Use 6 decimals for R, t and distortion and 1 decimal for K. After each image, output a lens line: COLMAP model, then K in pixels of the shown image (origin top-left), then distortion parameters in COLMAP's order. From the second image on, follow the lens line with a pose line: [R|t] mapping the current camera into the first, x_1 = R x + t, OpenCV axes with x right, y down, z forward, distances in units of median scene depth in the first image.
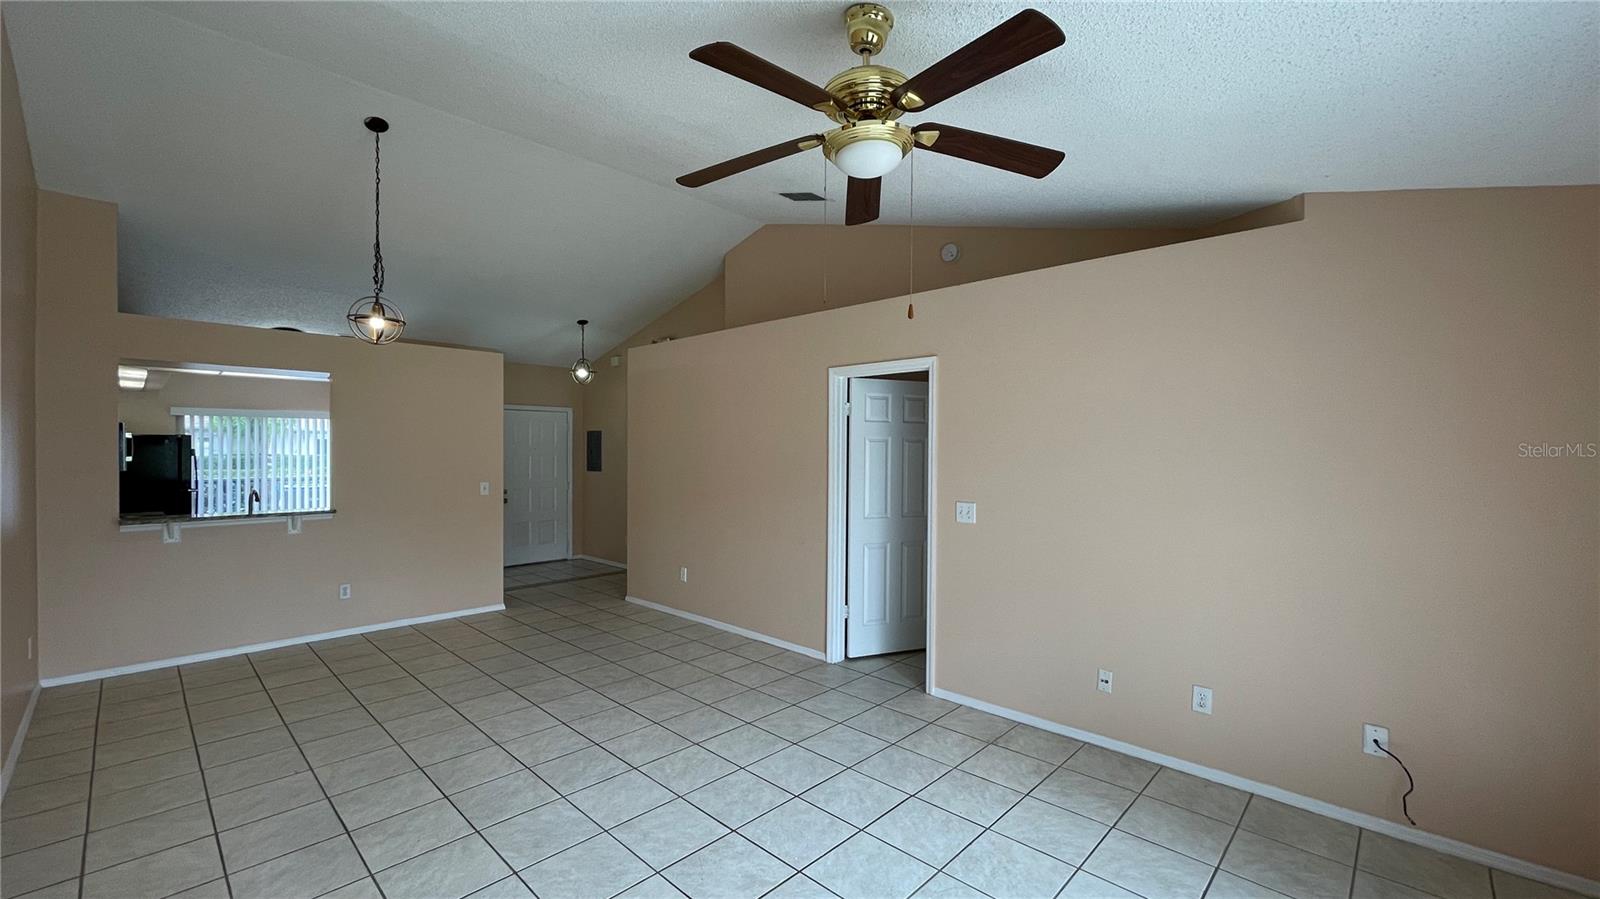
lens RADIAL K [[650.6, 0, 795.0], [0, 650.6, 445.8], [0, 0, 1]] dist [-0.001453, 0.000470]
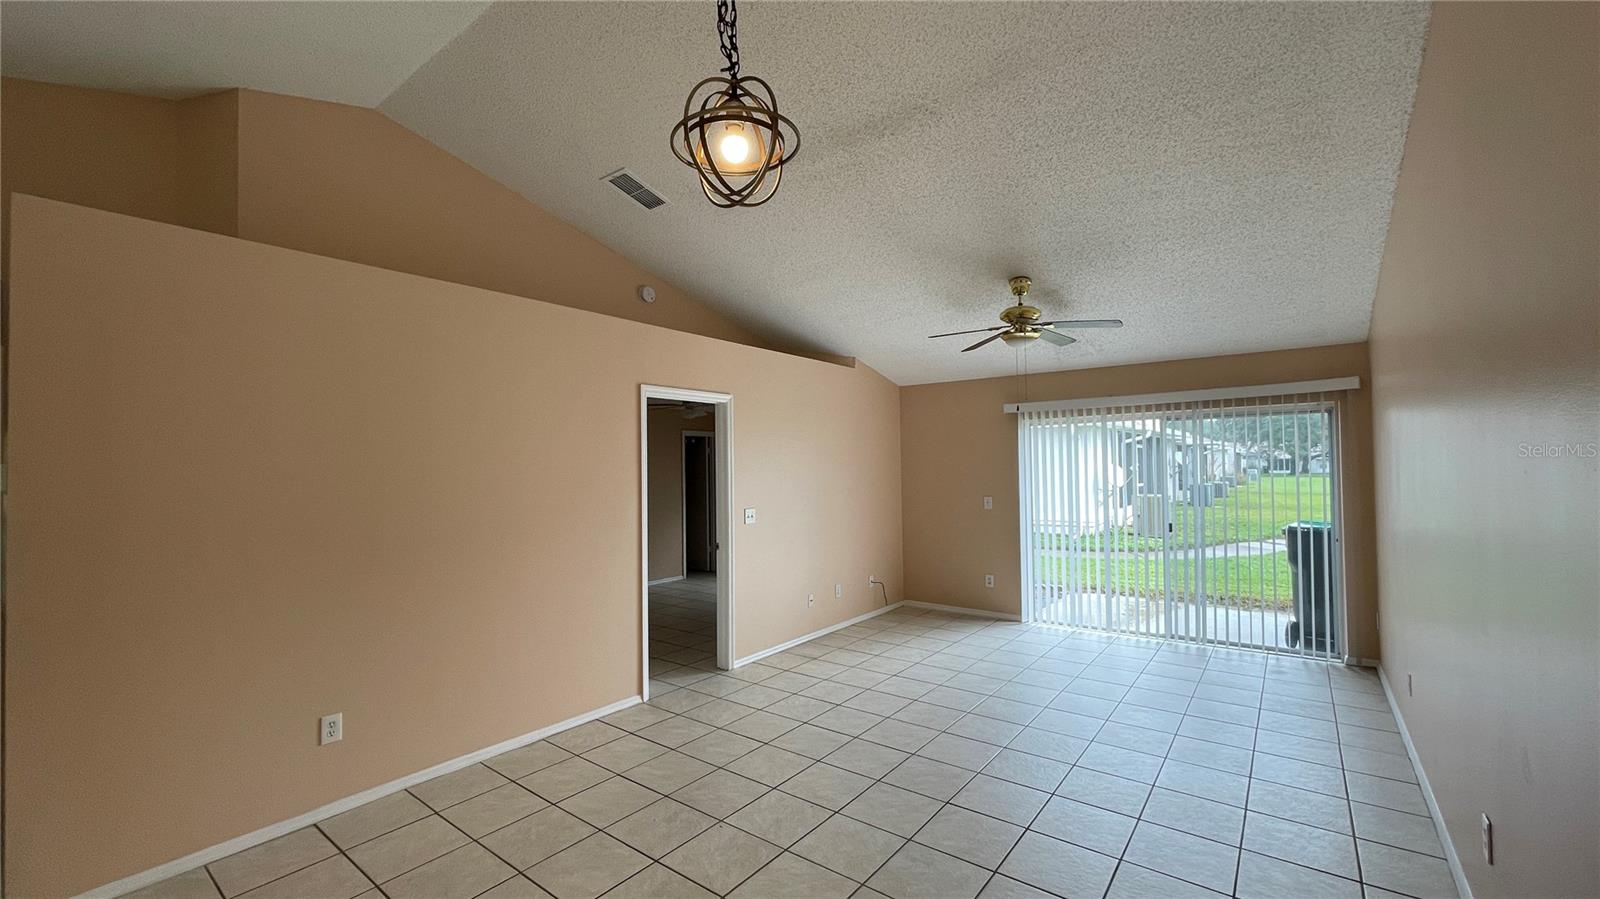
lens RADIAL K [[650.6, 0, 789.0], [0, 650.6, 461.5], [0, 0, 1]] dist [-0.001453, 0.000470]
pose [[-0.103554, 0.011302, 0.994560, -1.014906], [0.017355, 0.999804, -0.009554, 0.004609], [-0.994472, 0.016271, -0.103730, 1.003914]]
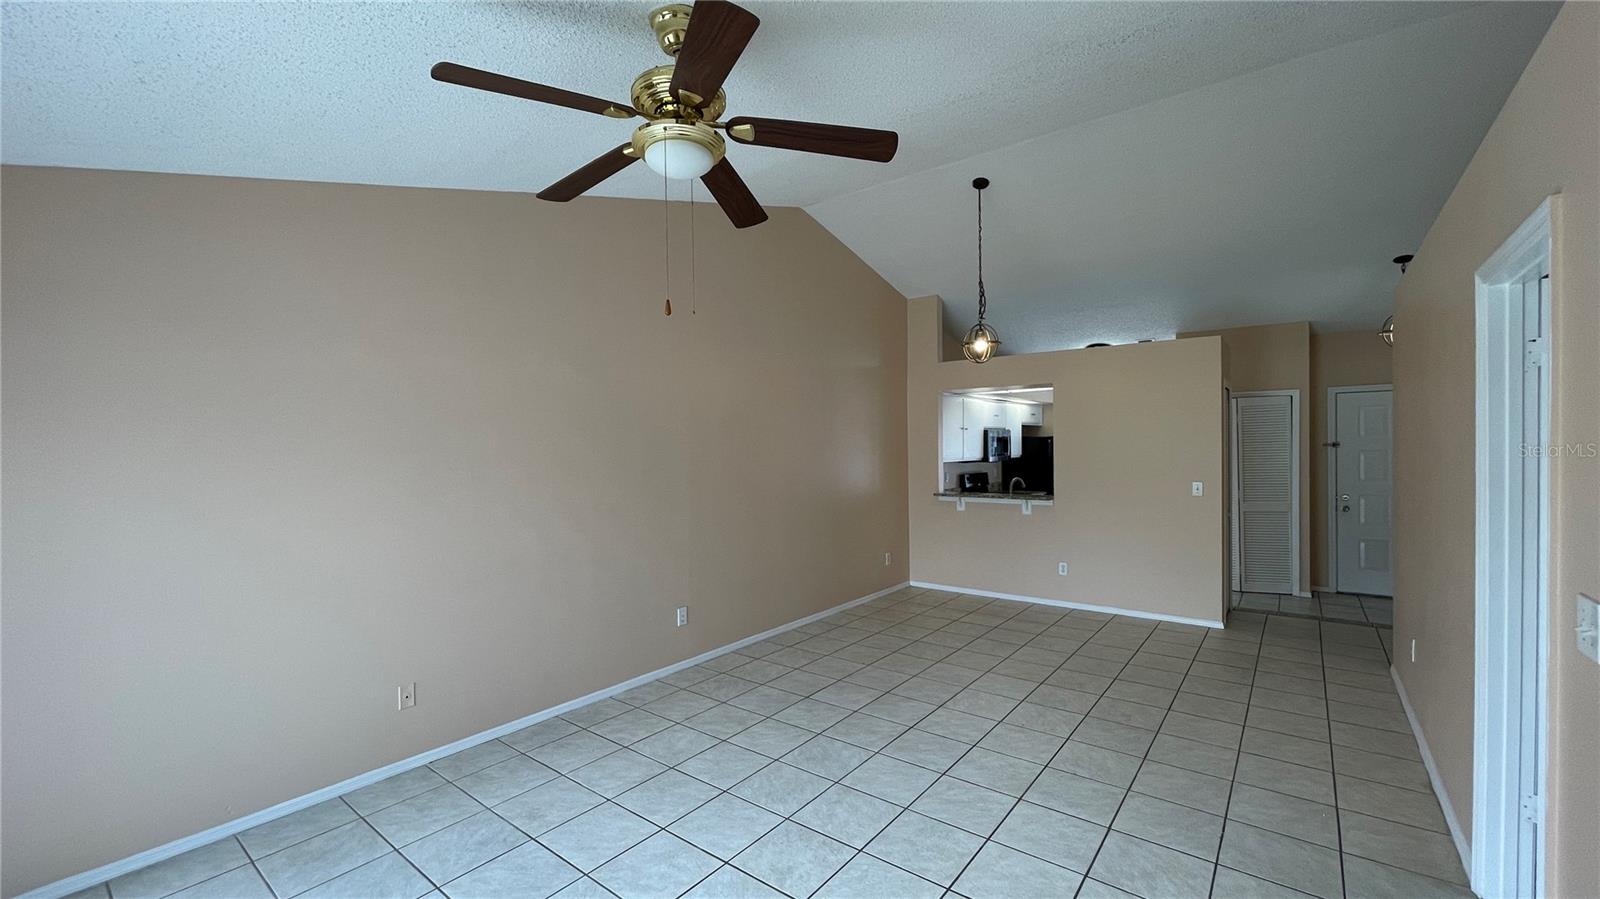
lens RADIAL K [[650.6, 0, 801.4], [0, 650.6, 460.4], [0, 0, 1]] dist [-0.001453, 0.000470]
pose [[0.106455, 0.017166, -0.994169, 0.538334], [0.017437, 0.999665, 0.019128, -0.002675], [0.994165, -0.019371, 0.106120, 0.525649]]
